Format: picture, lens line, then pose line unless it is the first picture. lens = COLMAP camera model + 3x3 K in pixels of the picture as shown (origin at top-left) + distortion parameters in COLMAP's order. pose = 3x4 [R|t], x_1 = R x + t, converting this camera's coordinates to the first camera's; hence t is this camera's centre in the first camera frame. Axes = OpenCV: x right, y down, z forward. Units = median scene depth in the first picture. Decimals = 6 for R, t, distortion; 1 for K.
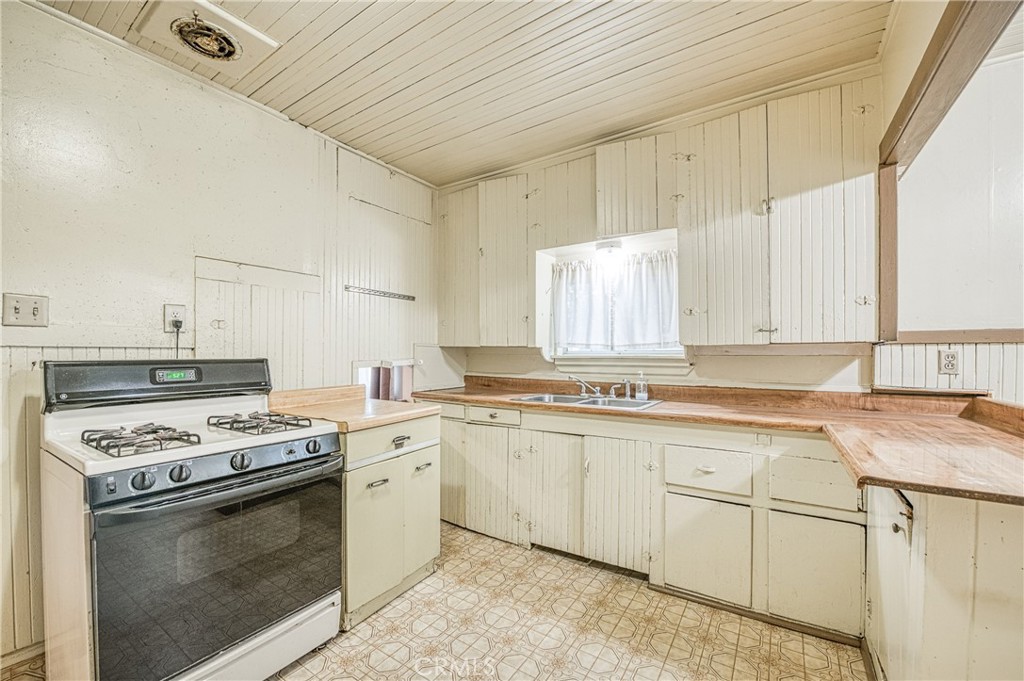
lens RADIAL K [[408.6, 0, 506.3], [0, 408.6, 352.3], [0, 0, 1]] dist [-0.015045, -0.000208]
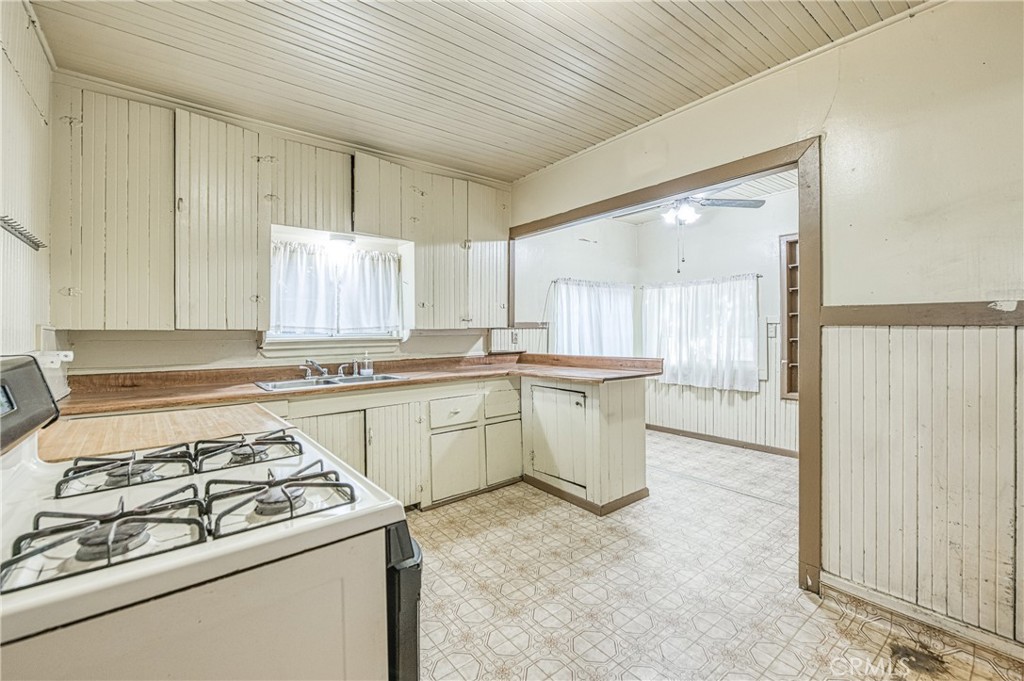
lens RADIAL K [[382.3, 0, 515.1], [0, 382.3, 331.4], [0, 0, 1]] dist [0.008187, -0.007673]
pose [[0.360798, -0.004508, 0.932633, -0.668595], [0.011219, 0.999937, 0.000493, -0.006822], [-0.932577, 0.010285, 0.360825, 0.243411]]
